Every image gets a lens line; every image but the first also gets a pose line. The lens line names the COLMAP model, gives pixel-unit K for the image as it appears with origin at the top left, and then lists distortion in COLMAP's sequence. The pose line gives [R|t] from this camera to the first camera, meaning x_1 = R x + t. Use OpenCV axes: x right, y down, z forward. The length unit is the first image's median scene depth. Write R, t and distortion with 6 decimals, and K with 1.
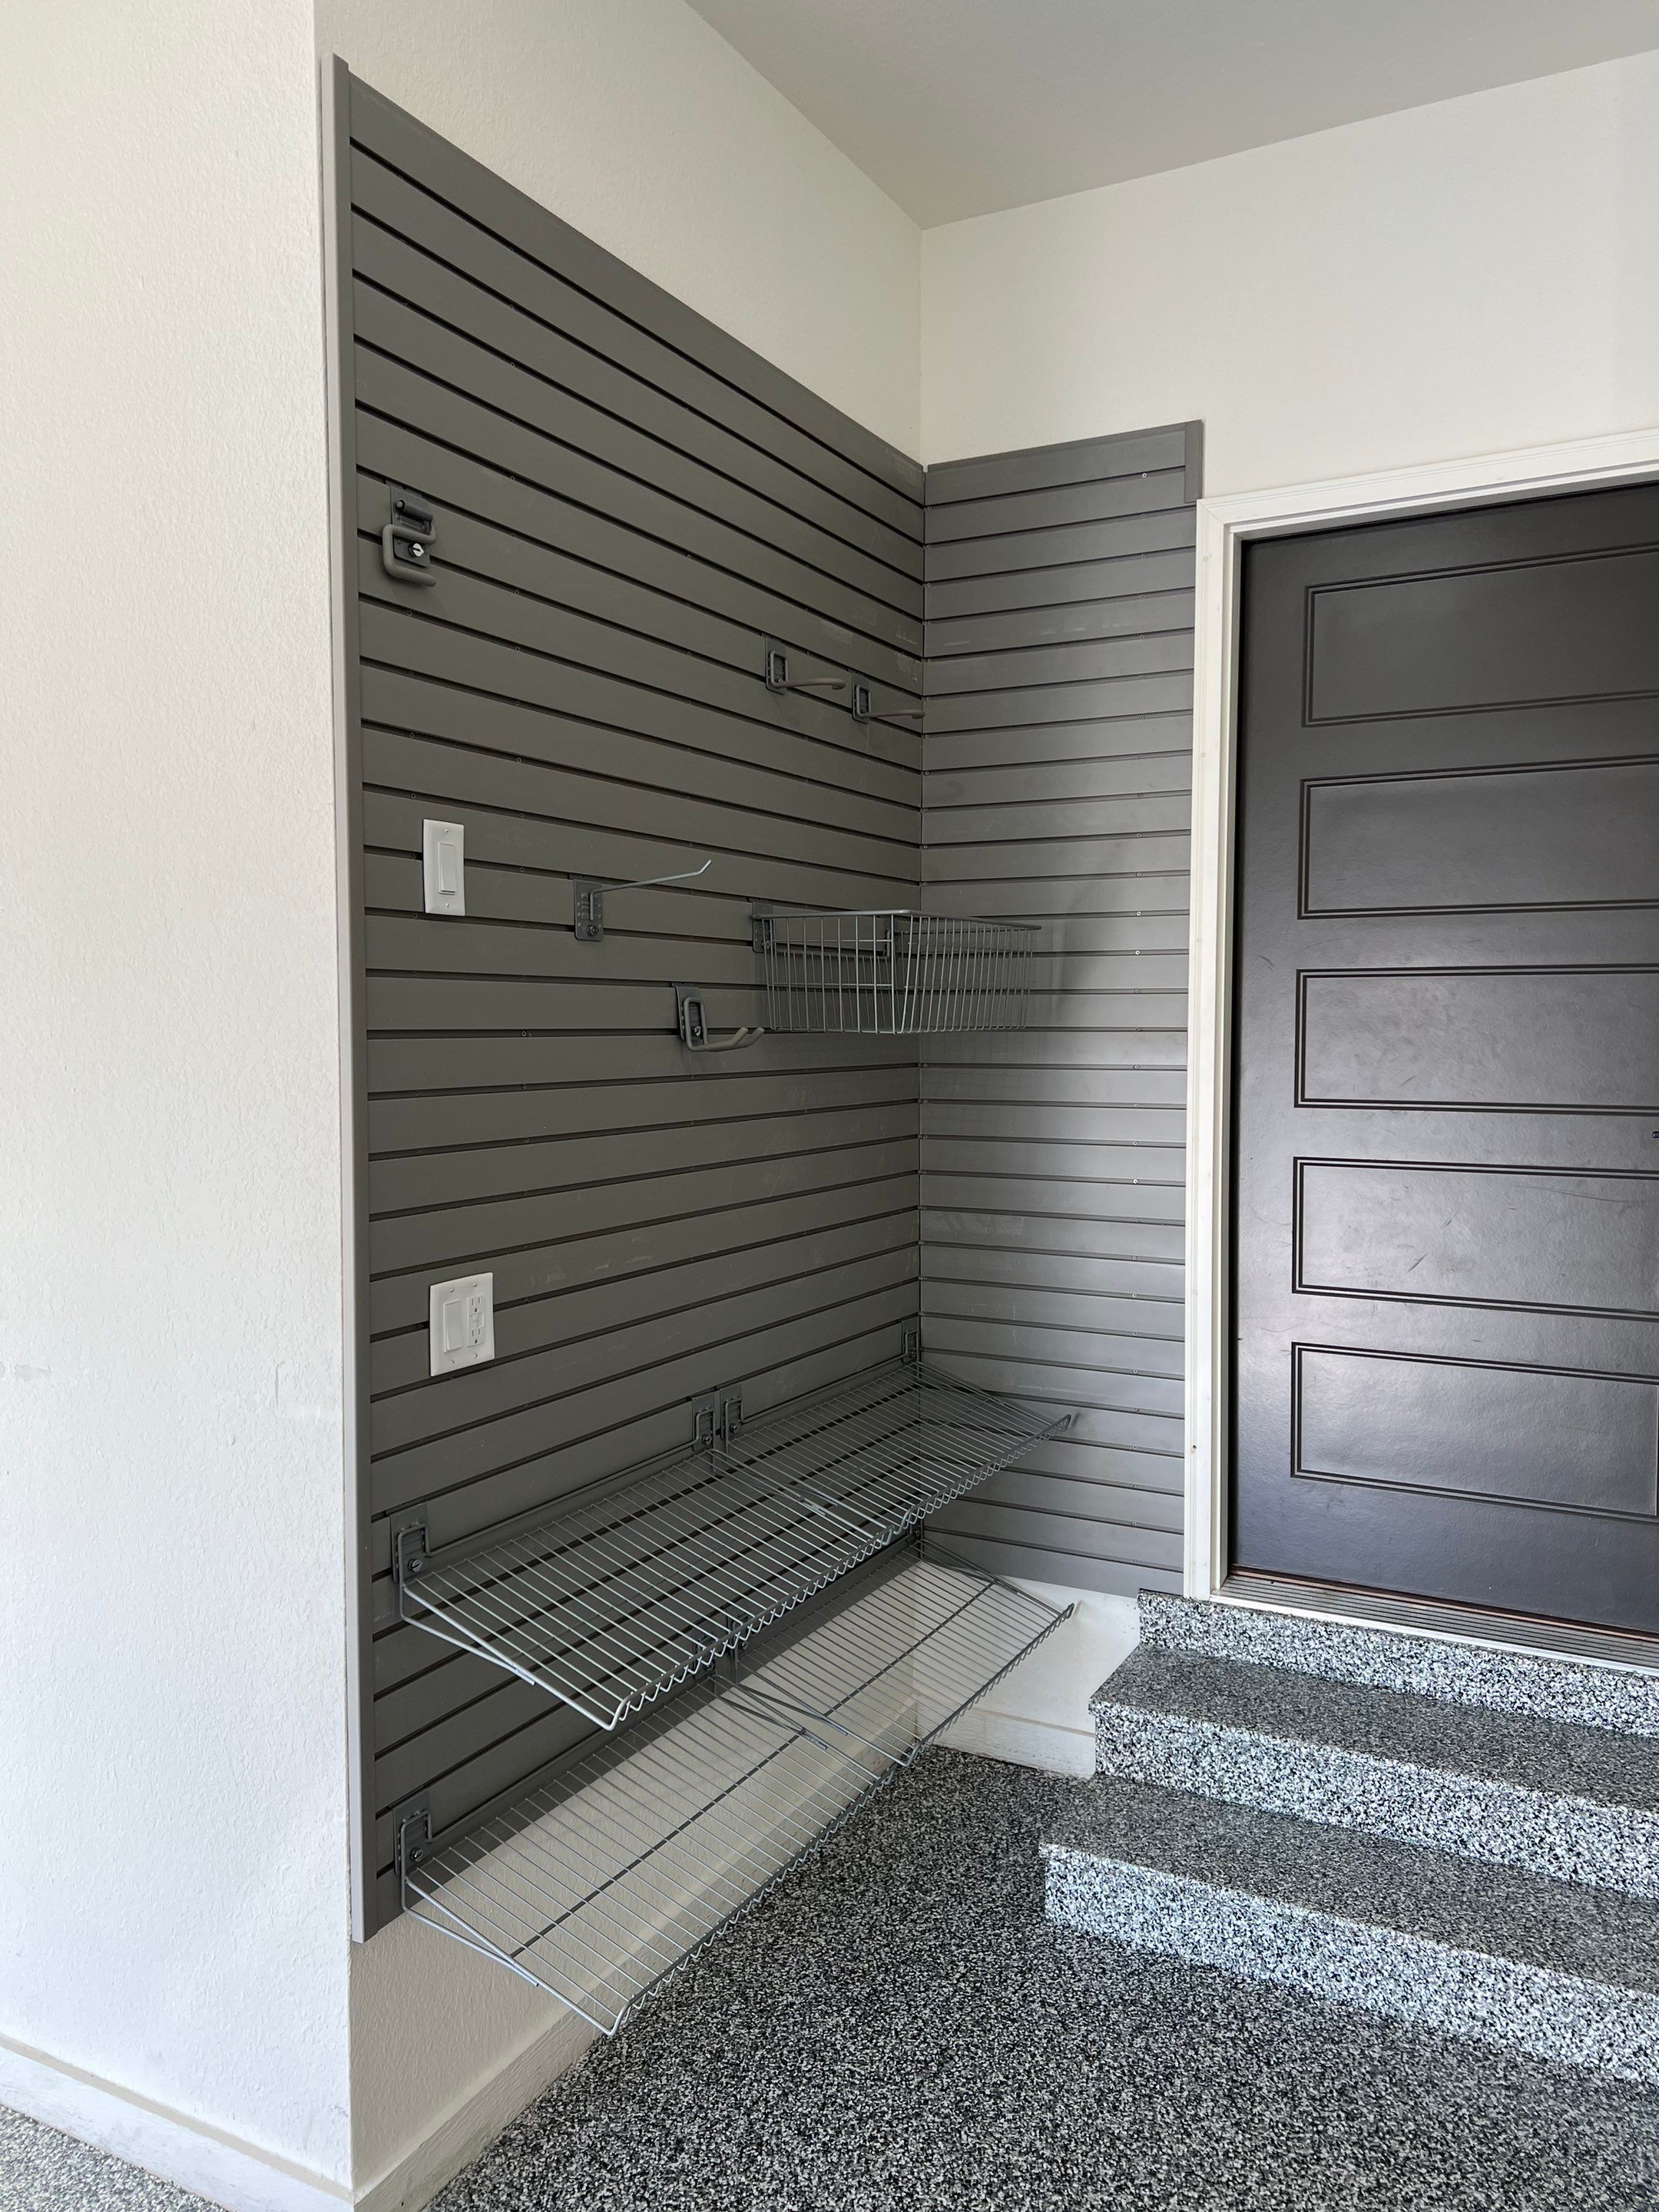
lens RADIAL K [[1619.9, 0, 829.5], [0, 1619.9, 1106.0], [0, 0, 1]] dist [0.065517, -0.083654]
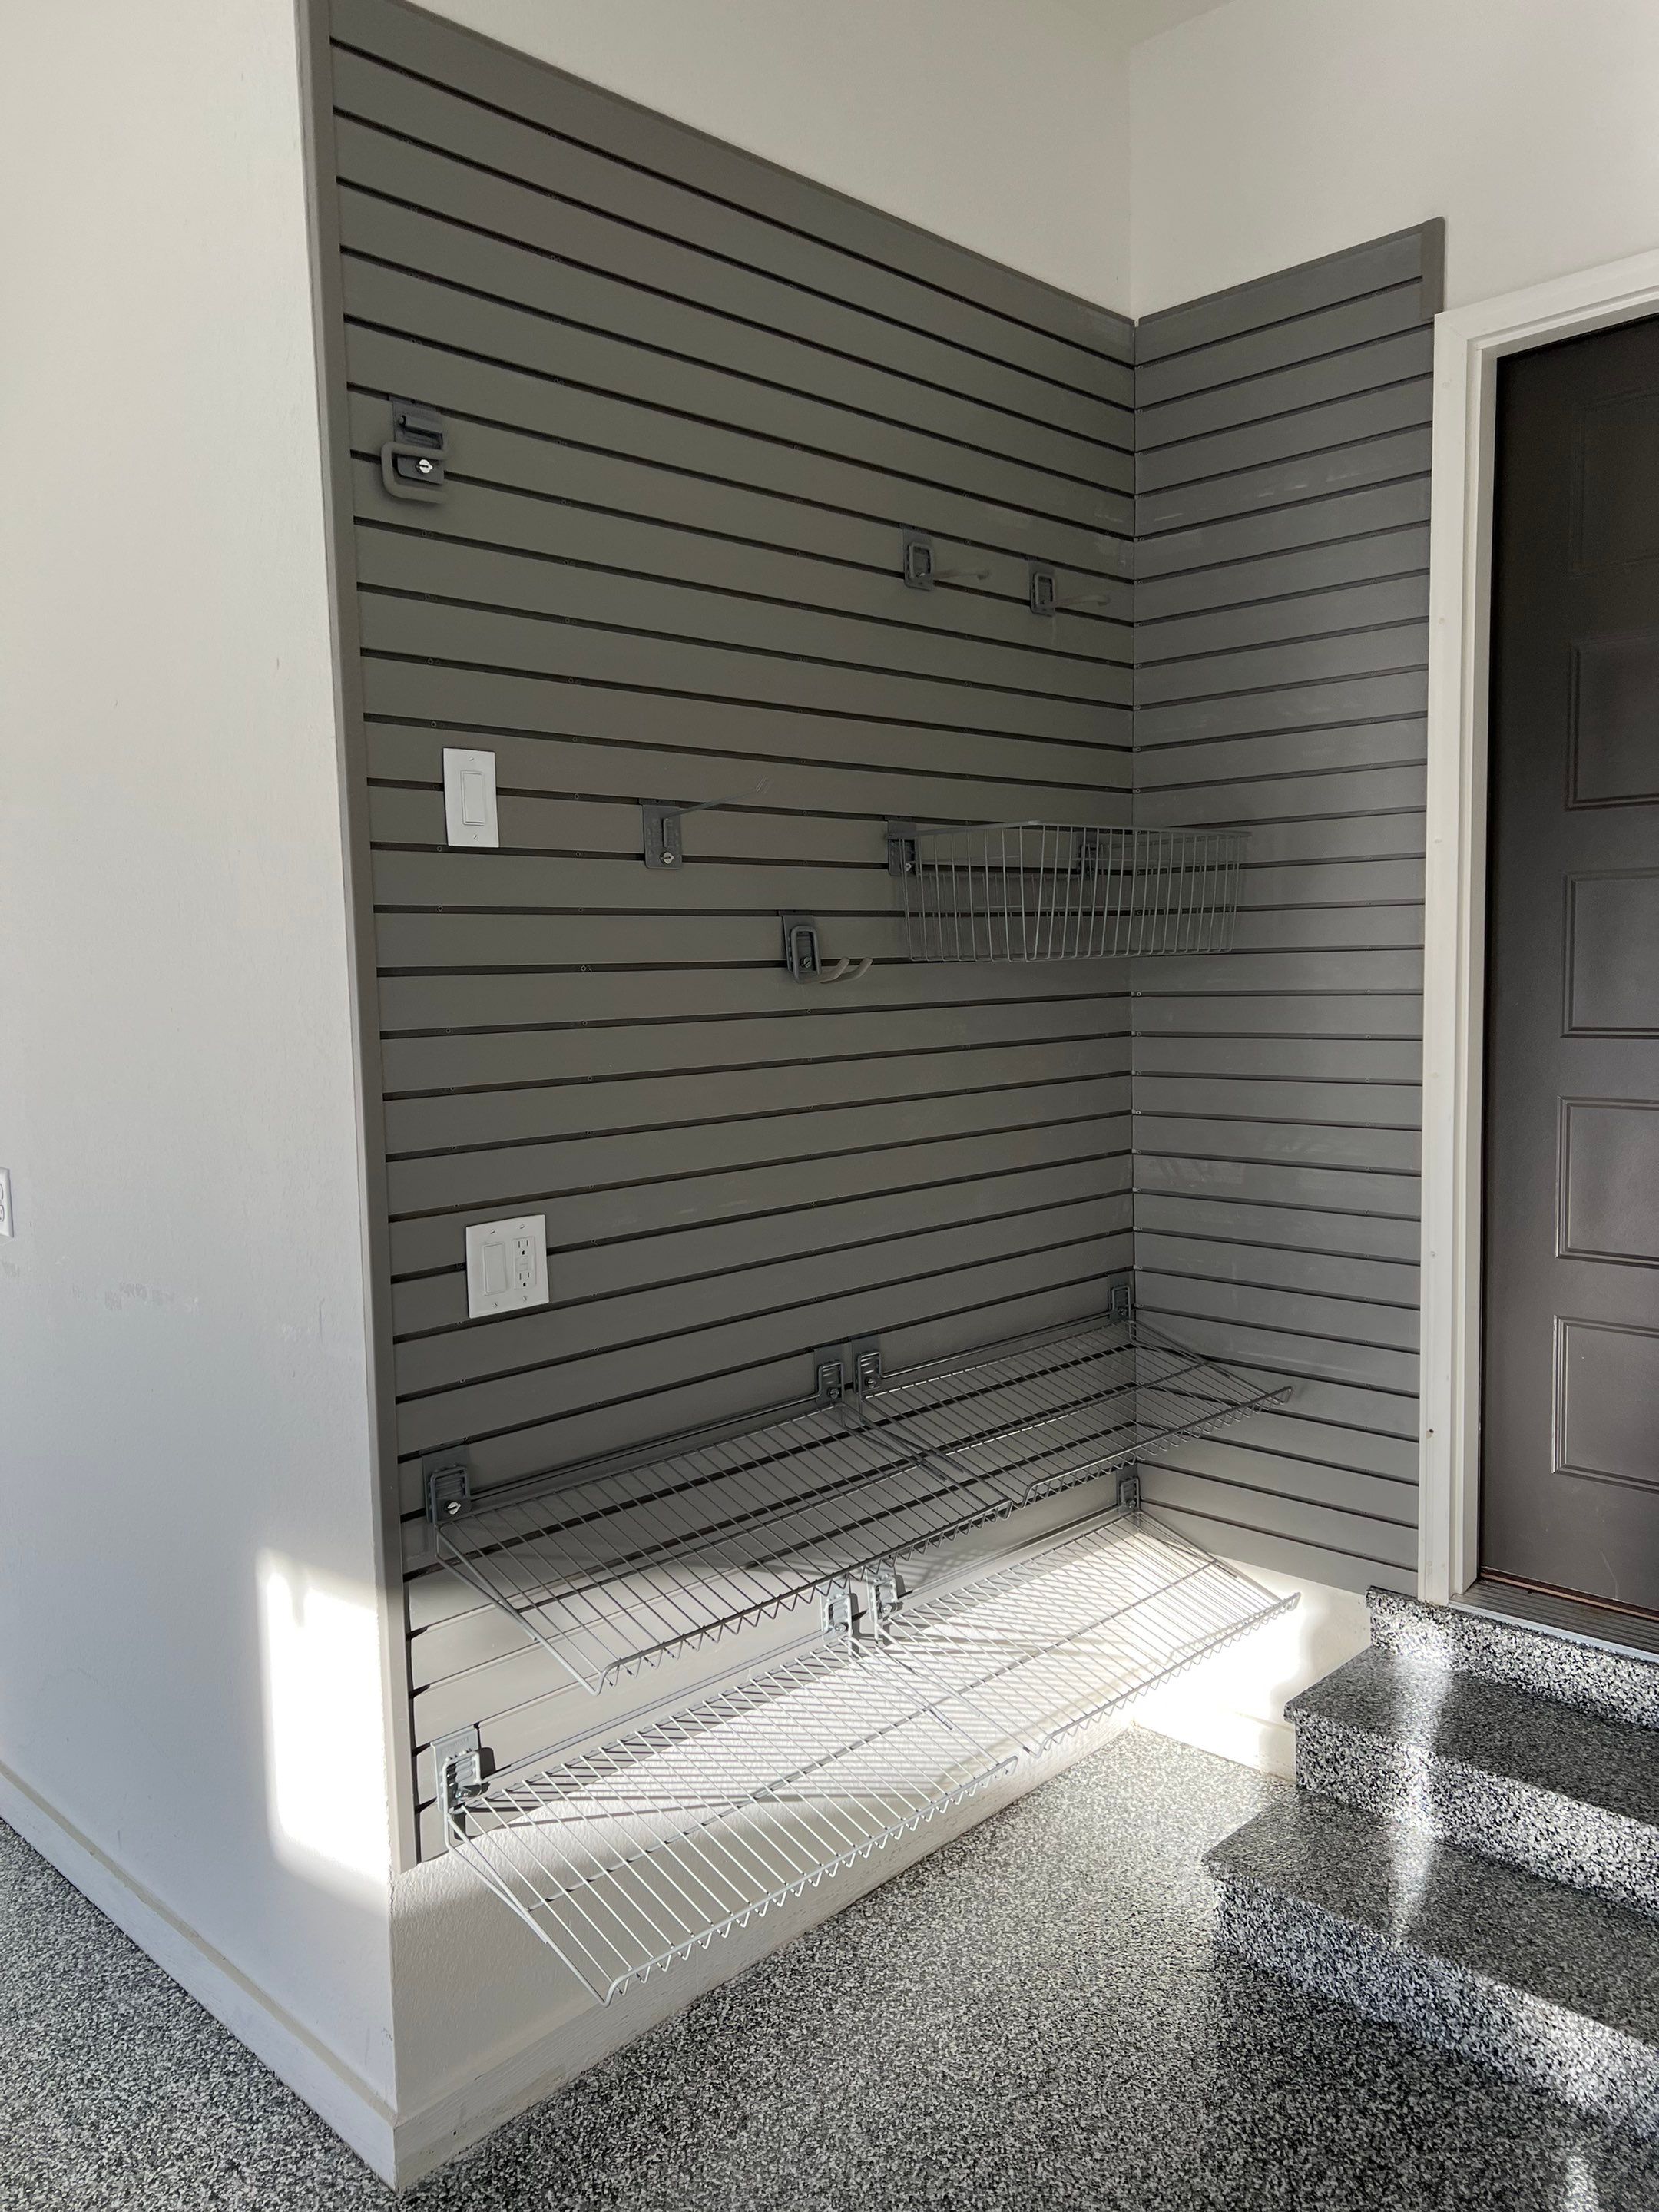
lens RADIAL K [[1619.9, 0, 829.5], [0, 1619.9, 1106.0], [0, 0, 1]] dist [0.065517, -0.083654]
pose [[0.958099, 0.005890, -0.286375, 0.209689], [0.006293, 0.999114, 0.041602, -0.002136], [0.286367, -0.041661, 0.957214, 0.106918]]
